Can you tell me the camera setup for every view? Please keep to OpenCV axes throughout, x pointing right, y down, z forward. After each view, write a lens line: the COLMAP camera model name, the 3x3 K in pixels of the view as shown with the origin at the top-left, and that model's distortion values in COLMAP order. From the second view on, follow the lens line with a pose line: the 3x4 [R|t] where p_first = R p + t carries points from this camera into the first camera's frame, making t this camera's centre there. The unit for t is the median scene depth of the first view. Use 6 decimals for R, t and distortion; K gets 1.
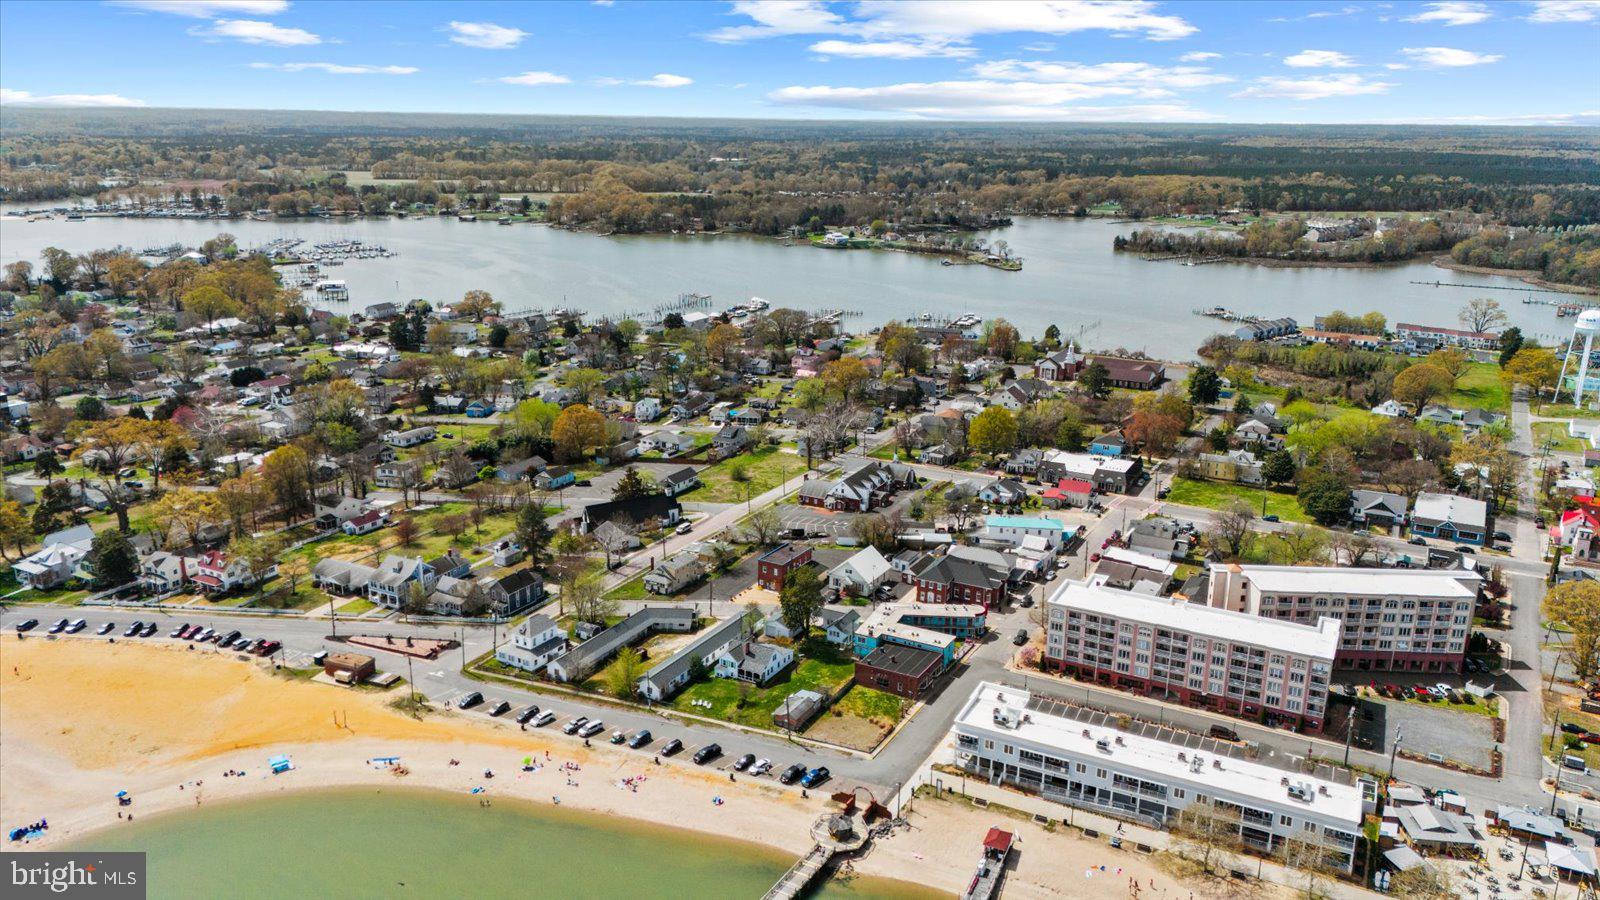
lens RADIAL K [[1172.8, 0, 804.2], [0, 1172.8, 448.4], [0, 0, 1]] dist [0.133019, -0.182826]
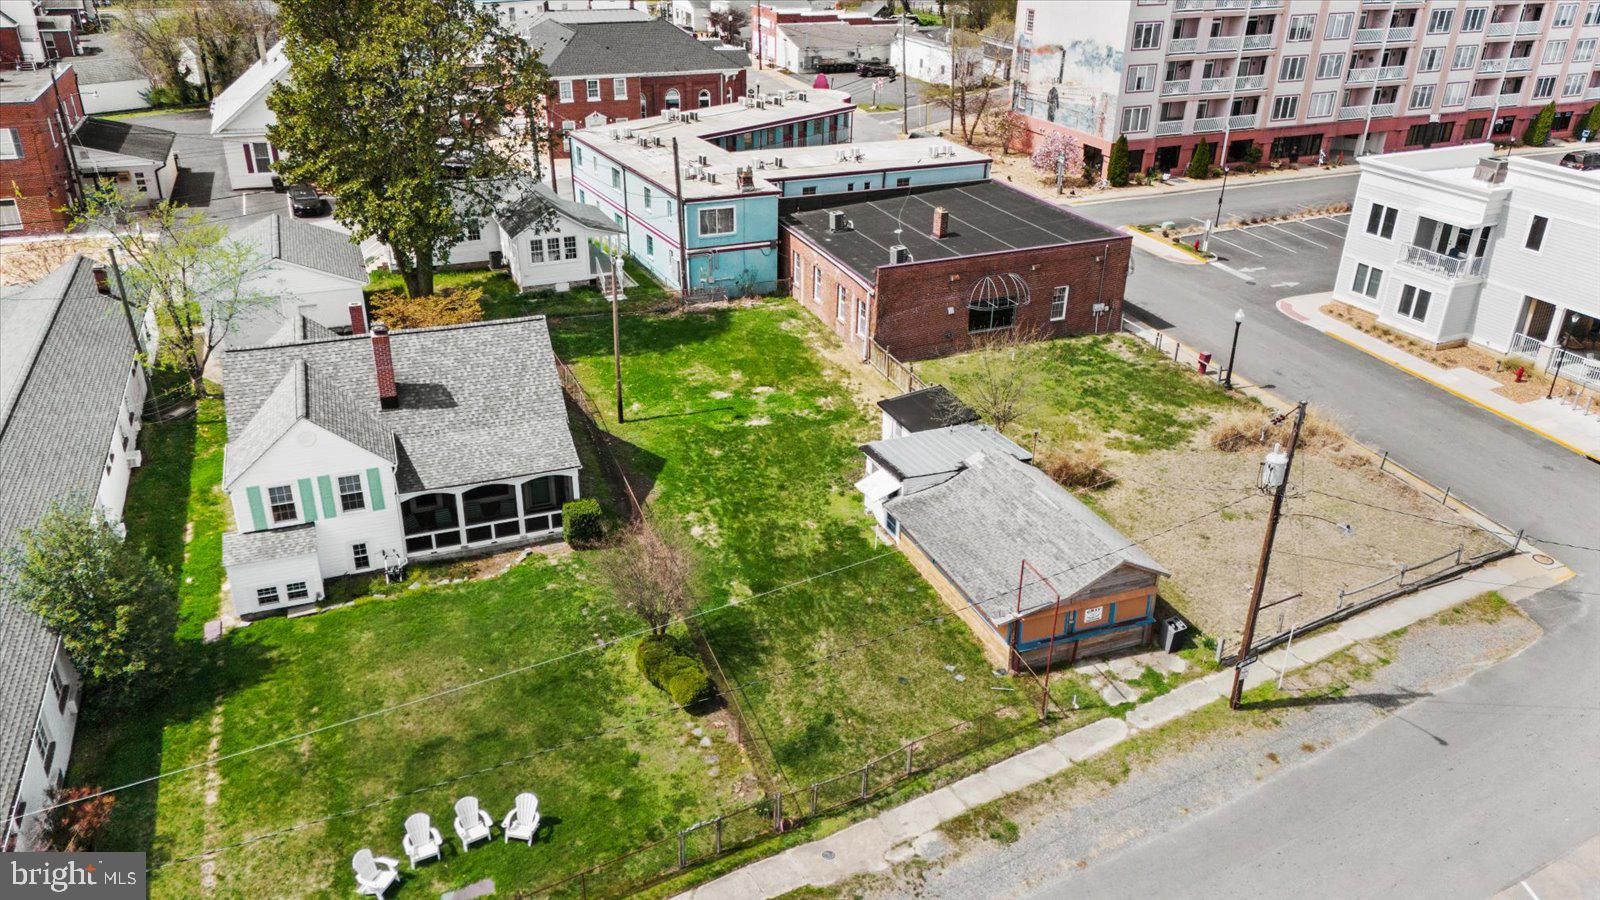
lens RADIAL K [[1170.7, 0, 805.7], [0, 1170.7, 460.6], [0, 0, 1]] dist [0.073433, -0.068272]
pose [[0.622391, -0.351019, 0.699582, -0.123042], [0.204194, 0.935665, 0.287811, 0.144109], [-0.755602, -0.036280, 0.654025, 0.832871]]
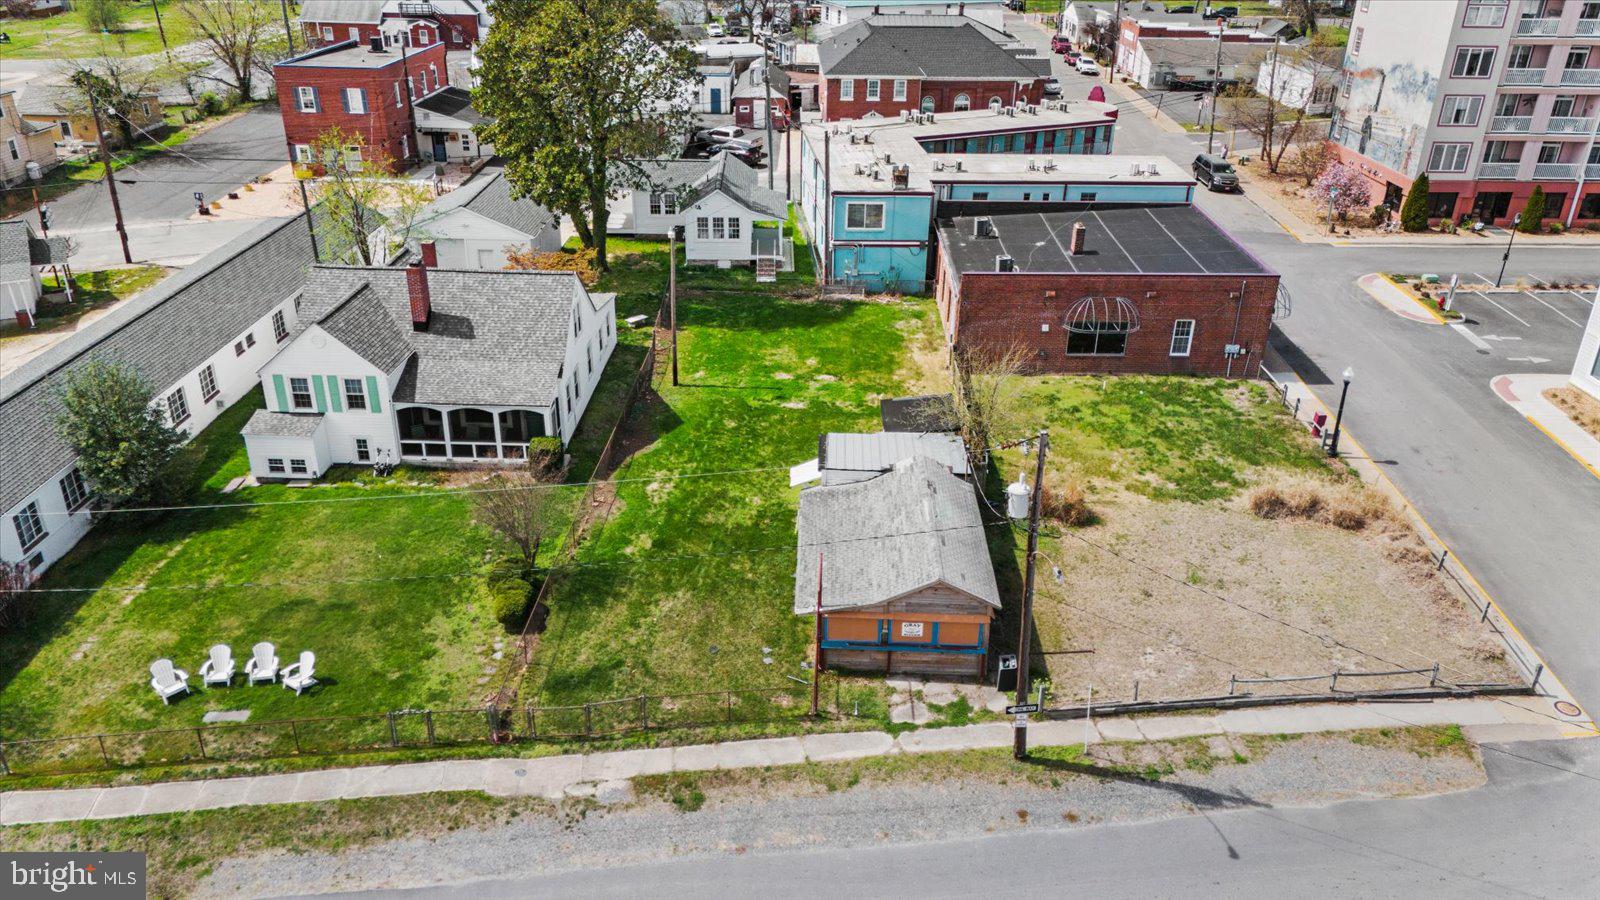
lens RADIAL K [[1170.7, 0, 805.7], [0, 1170.7, 460.6], [0, 0, 1]] dist [0.073433, -0.068272]
pose [[0.879924, -0.209407, 0.426476, -0.076169], [0.125298, 0.968131, 0.216847, 0.158276], [-0.458294, -0.137372, 0.878120, 0.788765]]
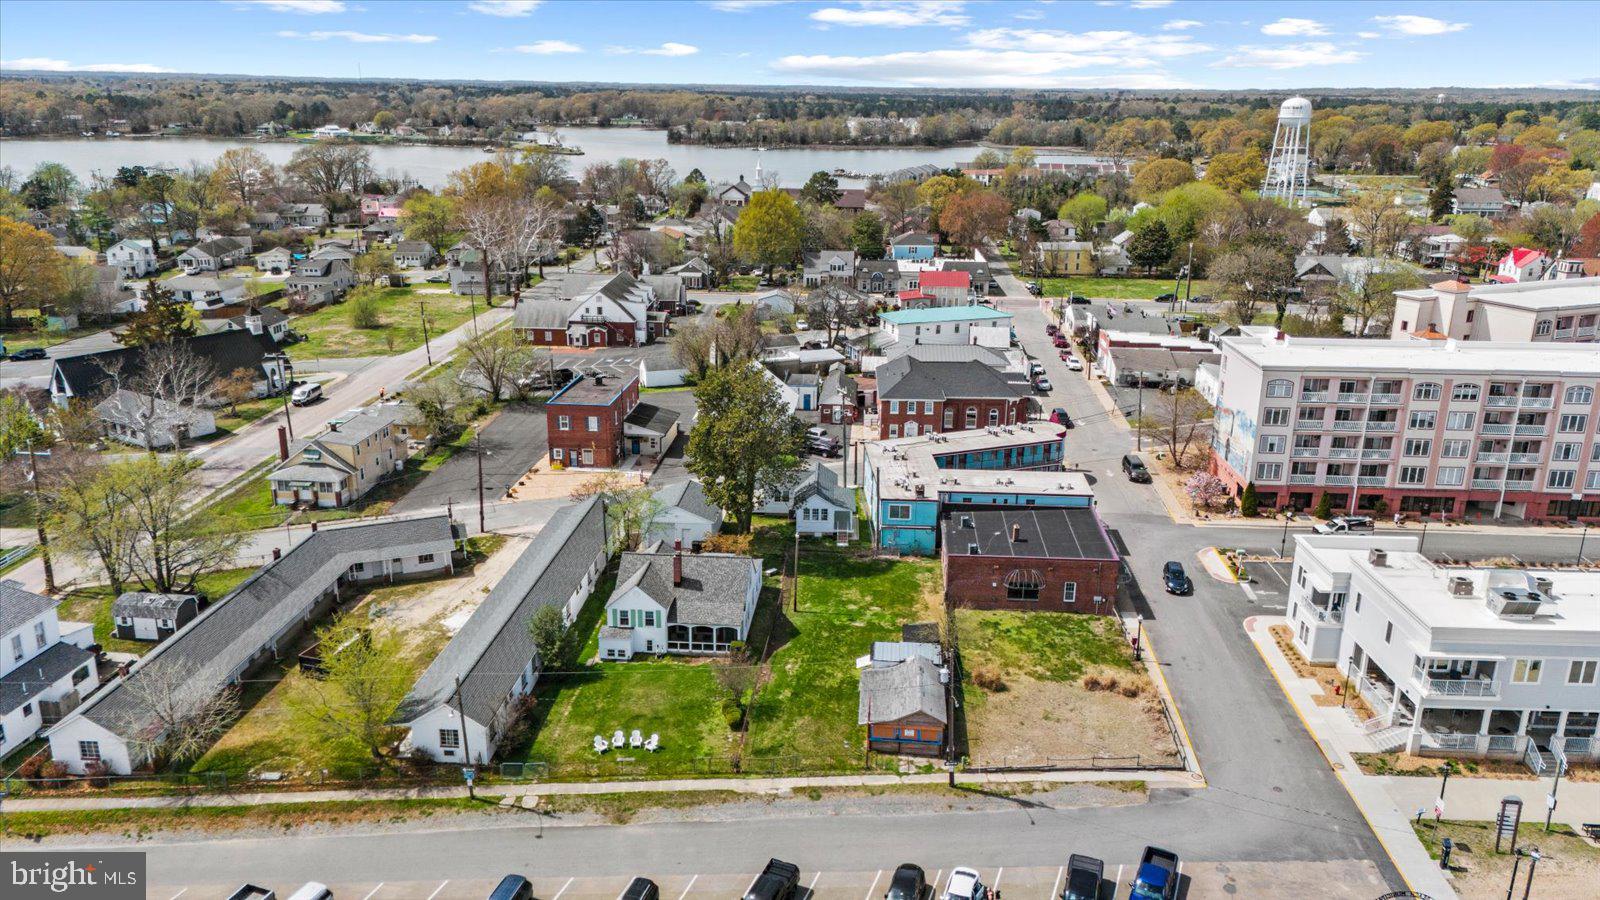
lens RADIAL K [[1171.3, 0, 804.1], [0, 1171.3, 451.3], [0, 0, 1]] dist [0.096607, -0.107290]
pose [[0.905168, -0.127112, 0.405603, -0.153097], [0.115765, 0.991888, 0.052500, 0.114873], [-0.408986, -0.000567, 0.912541, 0.628039]]
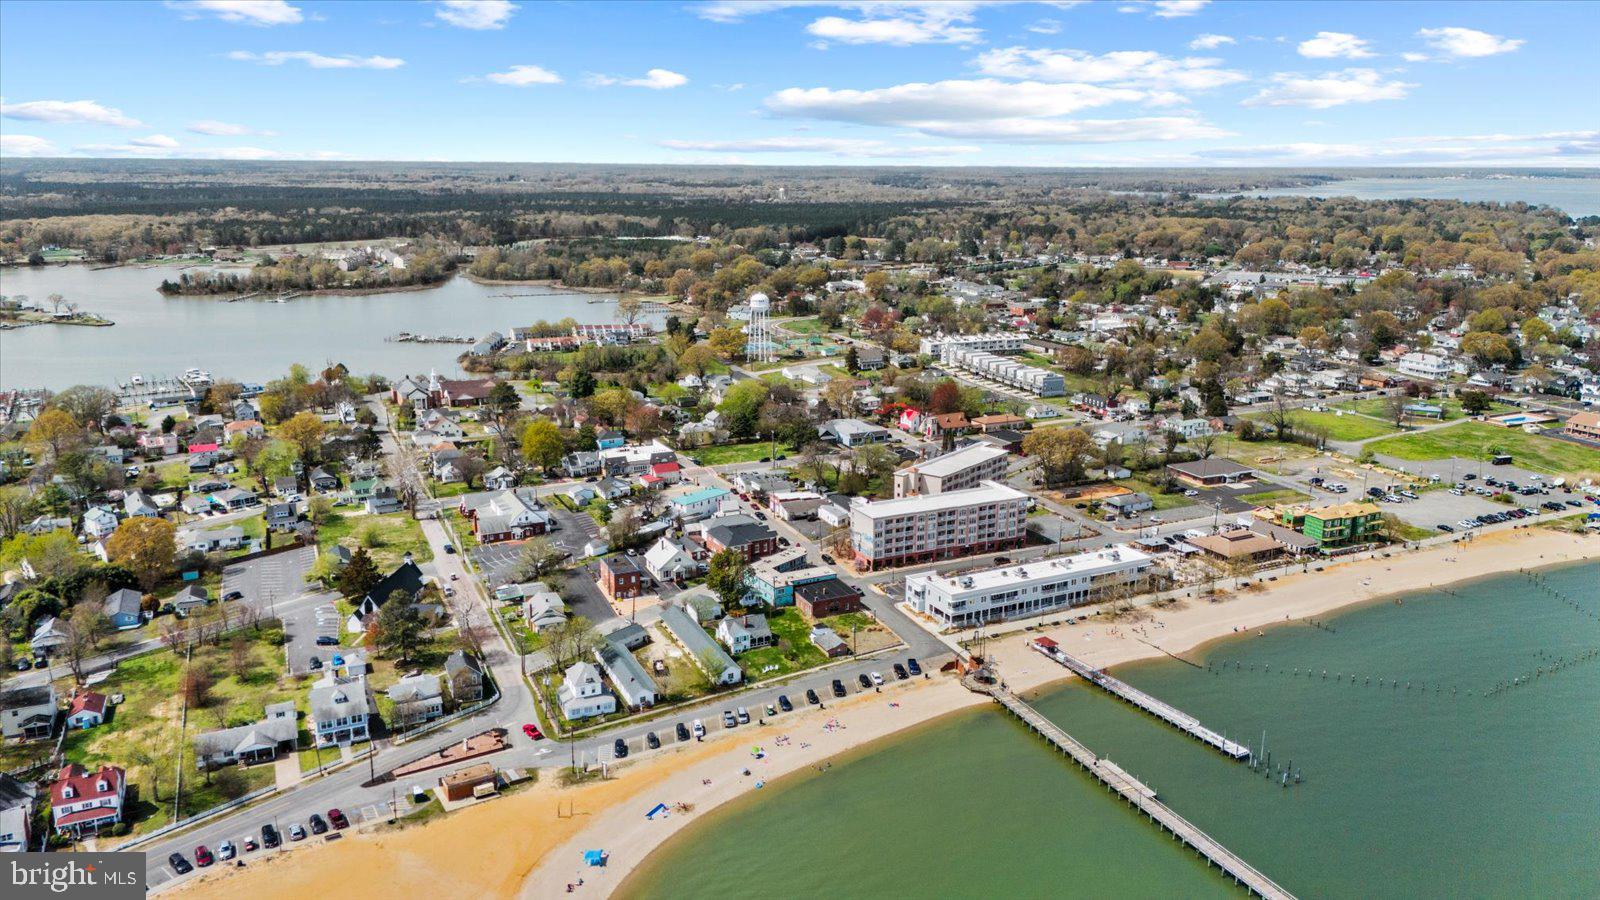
lens RADIAL K [[1172.8, 0, 804.2], [0, 1172.8, 448.4], [0, 0, 1]] dist [0.133019, -0.182826]
pose [[0.588001, -0.202397, 0.783129, -0.860310], [0.223064, 0.971219, 0.083523, -0.076859], [-0.777495, 0.125576, 0.616225, 0.216358]]
